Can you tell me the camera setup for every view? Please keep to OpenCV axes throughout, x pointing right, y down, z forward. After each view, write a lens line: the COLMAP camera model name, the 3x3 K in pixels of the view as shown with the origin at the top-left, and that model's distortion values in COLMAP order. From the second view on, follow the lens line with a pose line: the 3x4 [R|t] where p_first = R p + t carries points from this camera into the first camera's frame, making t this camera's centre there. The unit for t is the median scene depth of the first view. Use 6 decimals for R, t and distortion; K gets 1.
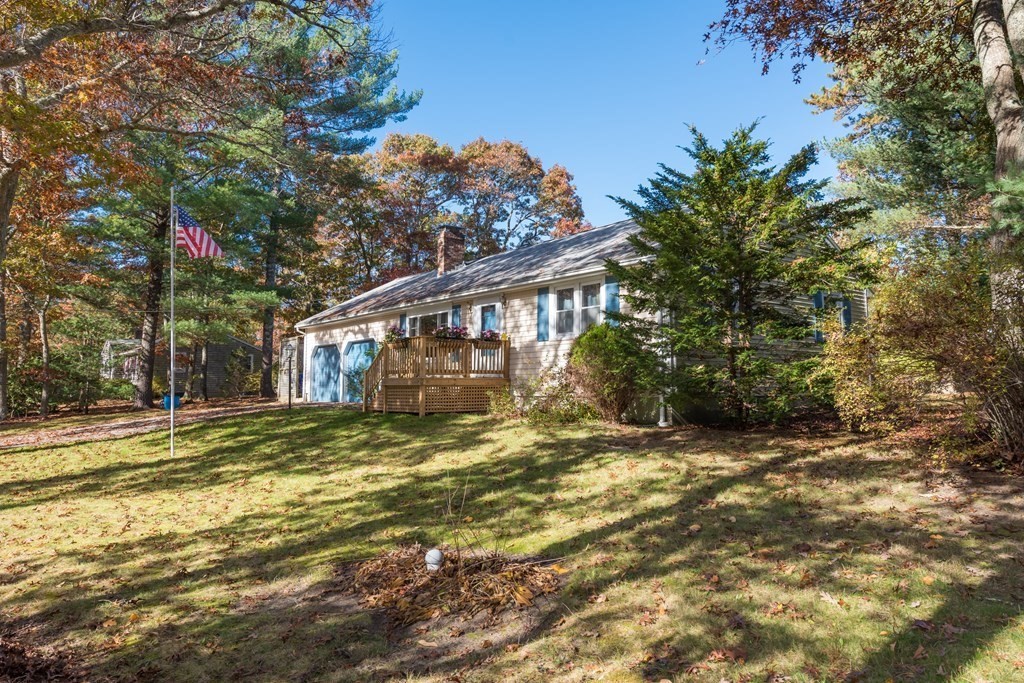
lens RADIAL K [[675.4, 0, 482.5], [0, 675.4, 346.6], [0, 0, 1]] dist [0.043496, -0.003099]
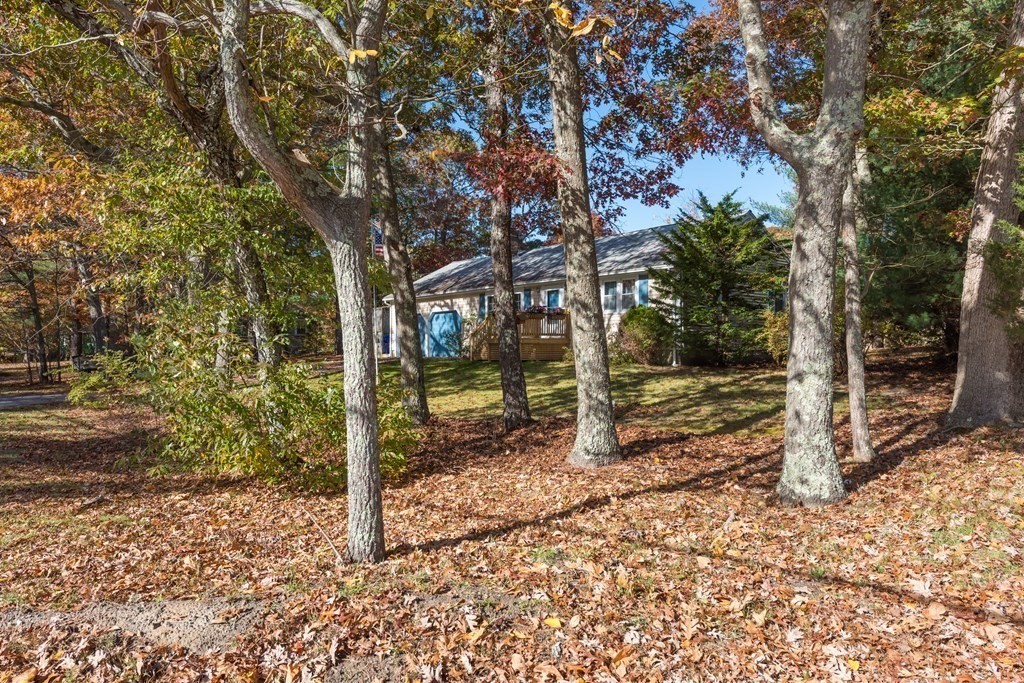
lens RADIAL K [[675.4, 0, 513.3], [0, 675.4, 343.8], [0, 0, 1]] dist [0.043496, -0.003099]
pose [[0.994681, 0.008653, 0.102643, -0.254014], [-0.013008, 0.999040, 0.041830, -0.004388], [-0.102183, -0.042943, 0.993838, -0.512042]]
